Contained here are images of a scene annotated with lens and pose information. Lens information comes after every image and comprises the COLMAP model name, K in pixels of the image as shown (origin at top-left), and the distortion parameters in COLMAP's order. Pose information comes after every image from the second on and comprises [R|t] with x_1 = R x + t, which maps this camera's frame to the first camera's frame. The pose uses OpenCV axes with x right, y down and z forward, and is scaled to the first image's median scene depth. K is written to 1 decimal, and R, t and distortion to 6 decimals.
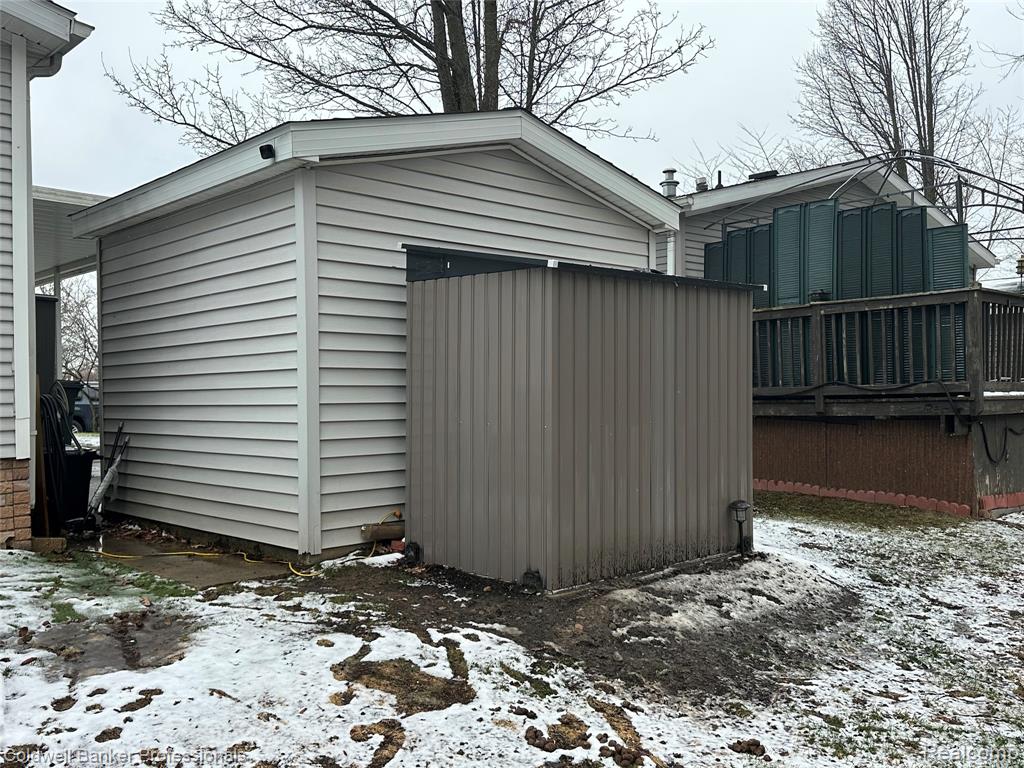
lens RADIAL K [[952.4, 0, 515.7], [0, 952.4, 385.3], [0, 0, 1]] dist [0.085133, 0.000000]
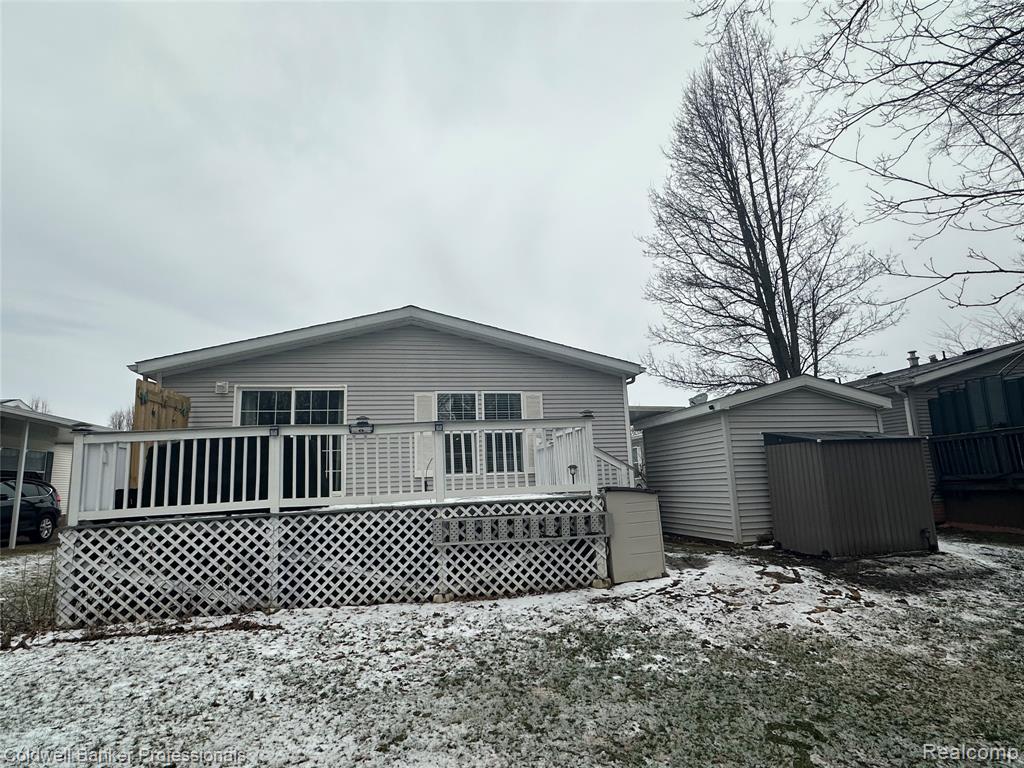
lens RADIAL K [[547.4, 0, 517.2], [0, 547.4, 384.2], [0, 0, 1]] dist [-0.000042, -0.000437]
pose [[0.860600, -0.113768, -0.496411, 0.082540], [0.031296, 0.984701, -0.171419, -0.034362], [0.508319, 0.131987, 0.850994, -0.791753]]
